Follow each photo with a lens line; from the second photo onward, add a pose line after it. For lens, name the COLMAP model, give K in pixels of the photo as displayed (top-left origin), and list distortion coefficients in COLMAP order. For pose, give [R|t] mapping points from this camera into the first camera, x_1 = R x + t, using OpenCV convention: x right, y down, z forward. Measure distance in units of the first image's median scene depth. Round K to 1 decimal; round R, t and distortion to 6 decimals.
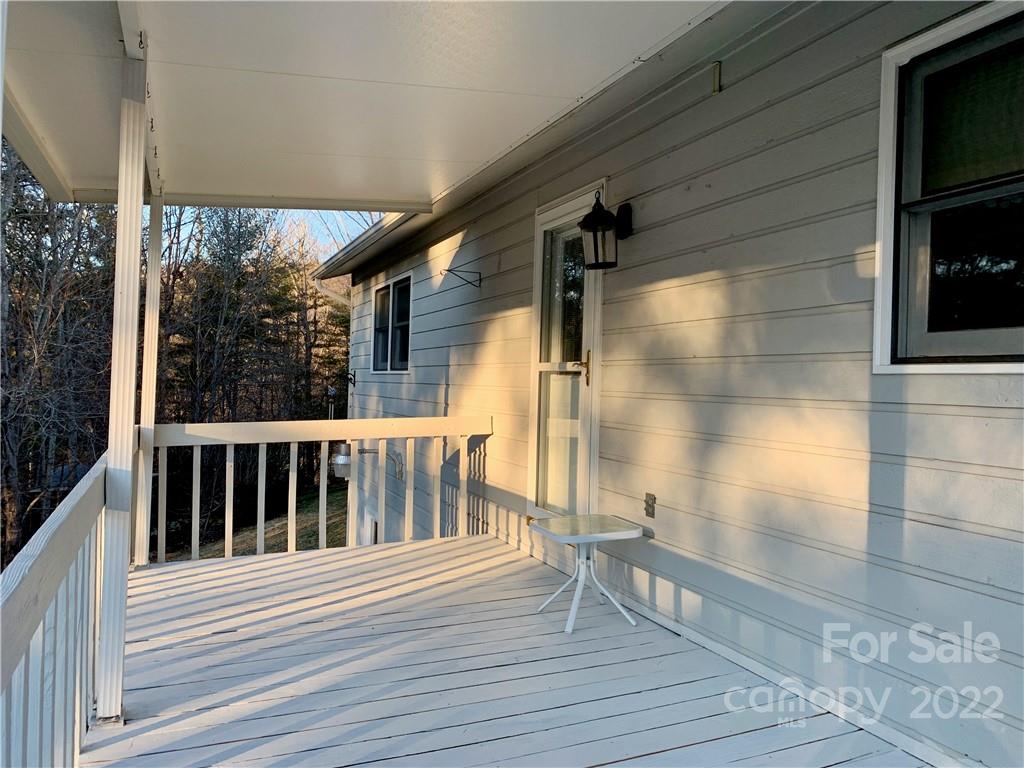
lens RADIAL K [[780.0, 0, 509.4], [0, 780.0, 375.8], [0, 0, 1]] dist [0.075020, -0.111765]
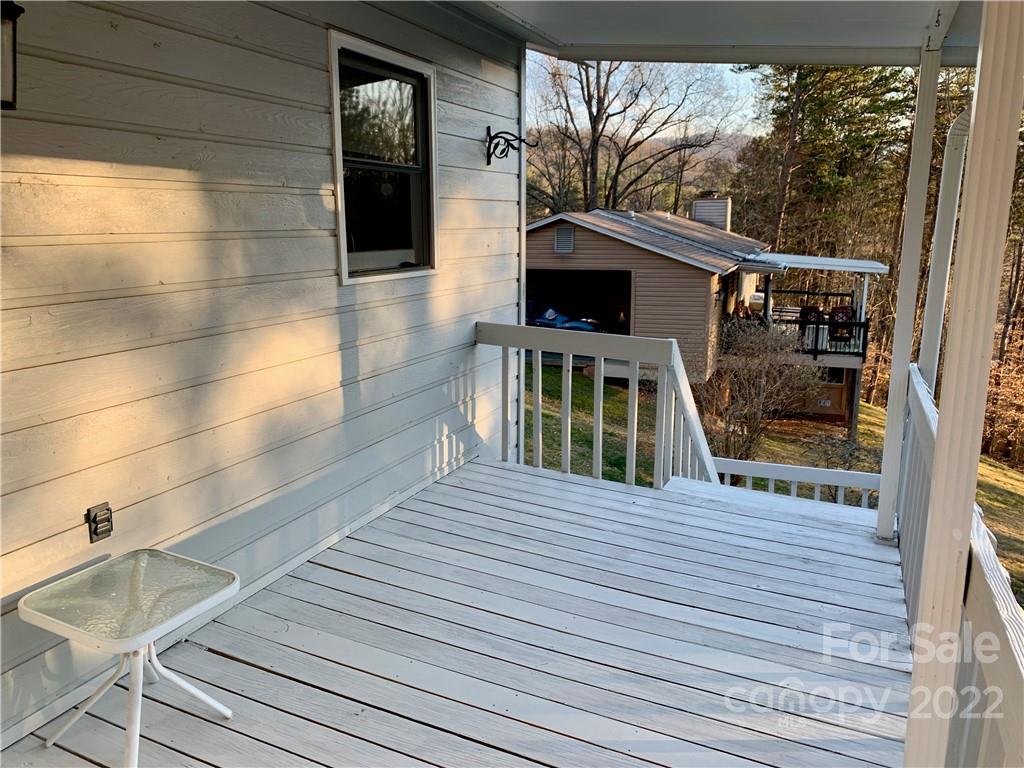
lens RADIAL K [[780.0, 0, 509.4], [0, 780.0, 375.8], [0, 0, 1]] dist [0.075020, -0.111765]
pose [[-0.682014, -0.163555, 0.712816, -0.626123], [-0.019852, 0.978454, 0.205511, -0.116395], [-0.731070, 0.126010, -0.670566, 1.503667]]
